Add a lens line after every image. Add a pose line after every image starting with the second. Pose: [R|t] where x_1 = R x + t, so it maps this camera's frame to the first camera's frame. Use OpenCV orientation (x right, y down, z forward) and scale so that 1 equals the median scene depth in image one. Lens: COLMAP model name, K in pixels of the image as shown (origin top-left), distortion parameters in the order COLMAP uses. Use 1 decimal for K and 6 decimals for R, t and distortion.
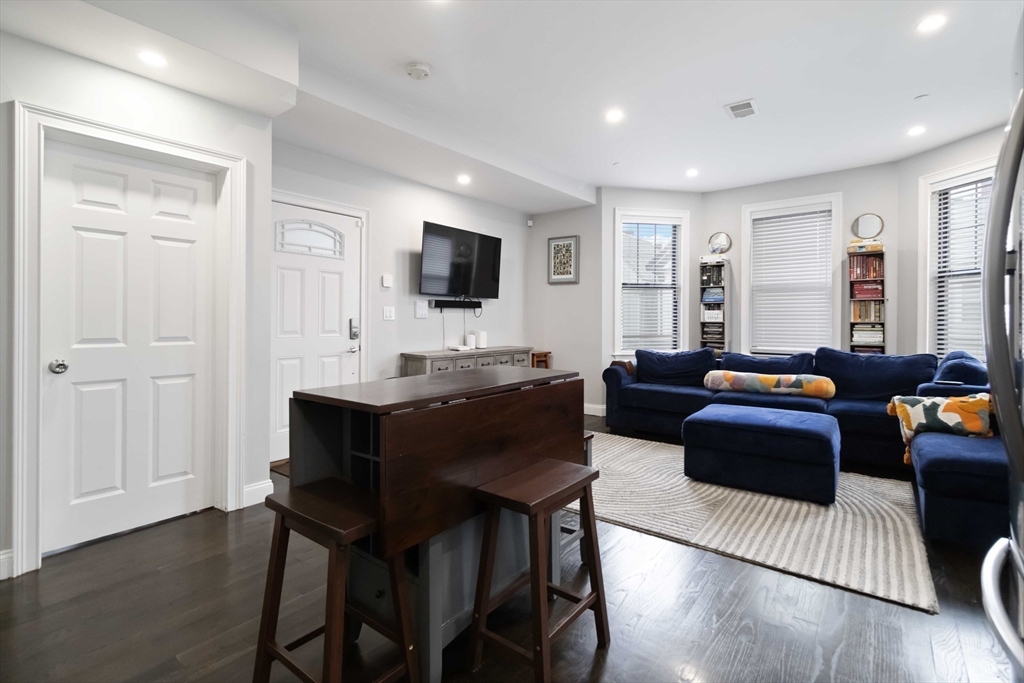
lens RADIAL K [[480.6, 0, 507.8], [0, 480.6, 322.1], [0, 0, 1]] dist [0.002156, 0.000489]
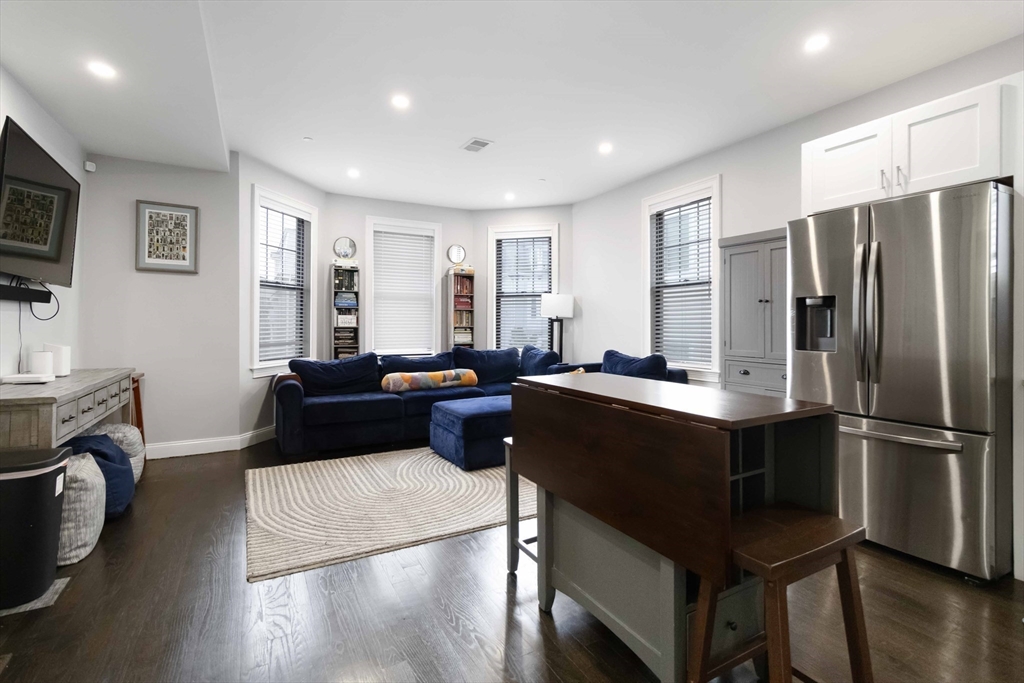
lens RADIAL K [[480.6, 0, 525.9], [0, 480.6, 327.1], [0, 0, 1]] dist [0.002156, 0.000489]
pose [[0.375872, -0.003869, 0.926663, -0.356758], [0.003377, 0.999990, 0.002805, -0.001365], [-0.926665, 0.002075, 0.375882, 0.288137]]
